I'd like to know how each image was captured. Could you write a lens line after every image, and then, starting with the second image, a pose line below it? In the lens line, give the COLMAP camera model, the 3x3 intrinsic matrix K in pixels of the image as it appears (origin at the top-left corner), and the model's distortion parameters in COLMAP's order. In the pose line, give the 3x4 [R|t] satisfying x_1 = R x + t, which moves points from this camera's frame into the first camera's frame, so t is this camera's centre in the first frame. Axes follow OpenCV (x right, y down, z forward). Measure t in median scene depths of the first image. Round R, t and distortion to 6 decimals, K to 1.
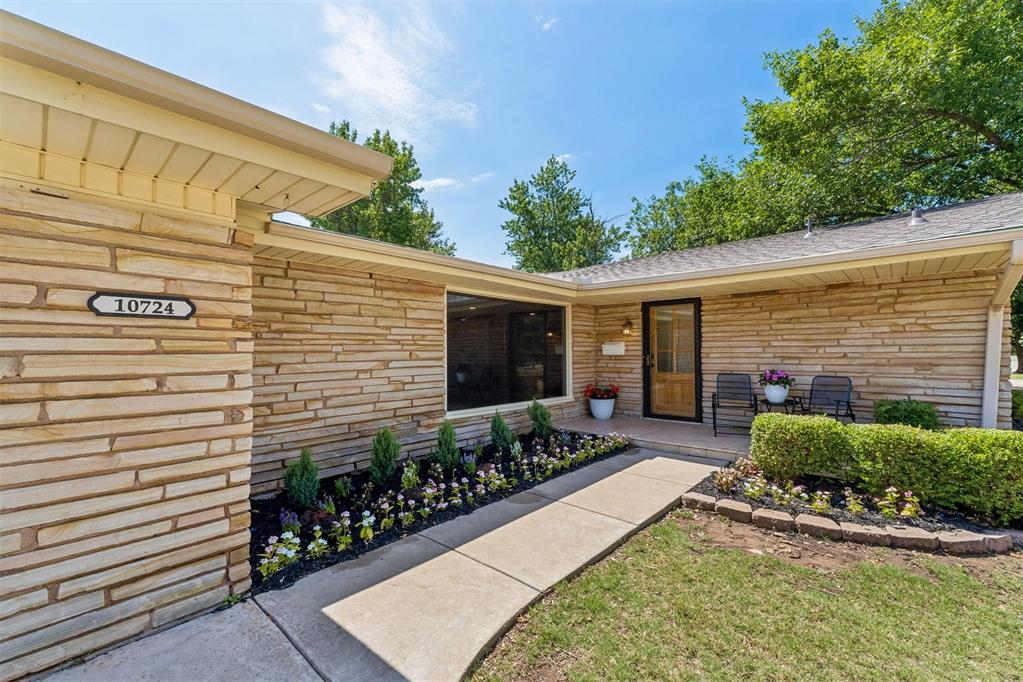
lens RADIAL K [[434.3, 0, 513.4], [0, 434.3, 345.2], [0, 0, 1]] dist [0.038919, 0.000201]
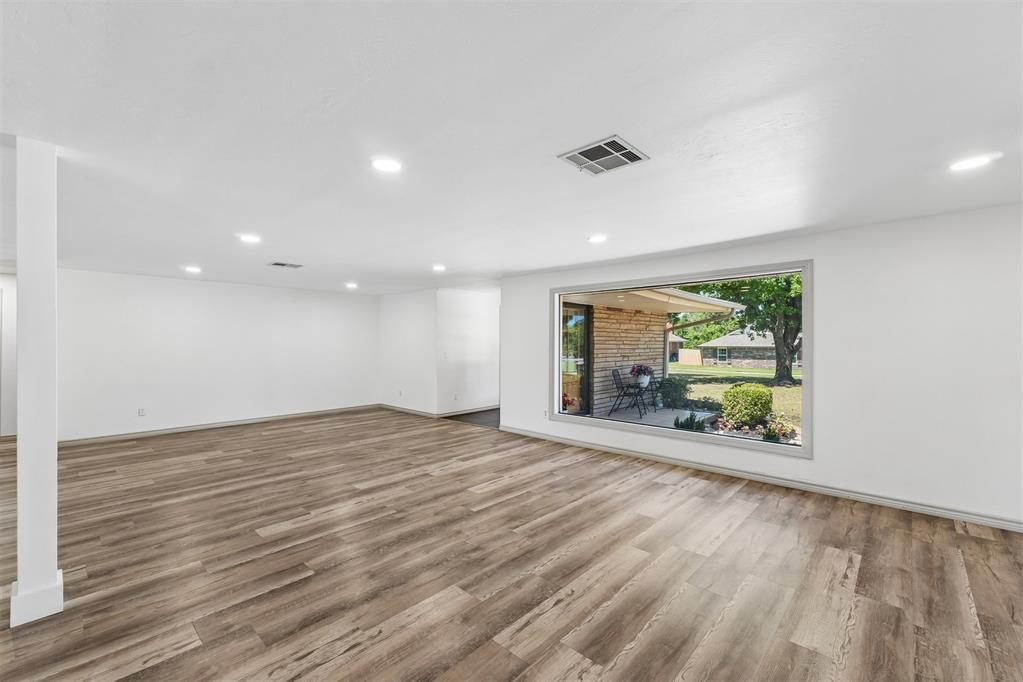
lens RADIAL K [[434.3, 0, 518.3], [0, 434.3, 344.0], [0, 0, 1]] dist [0.038919, 0.000201]
pose [[0.020544, 0.015517, 0.999669, -0.760859], [-0.013116, 0.999798, -0.015249, 0.012520], [-0.999703, -0.012799, 0.020743, 1.230450]]
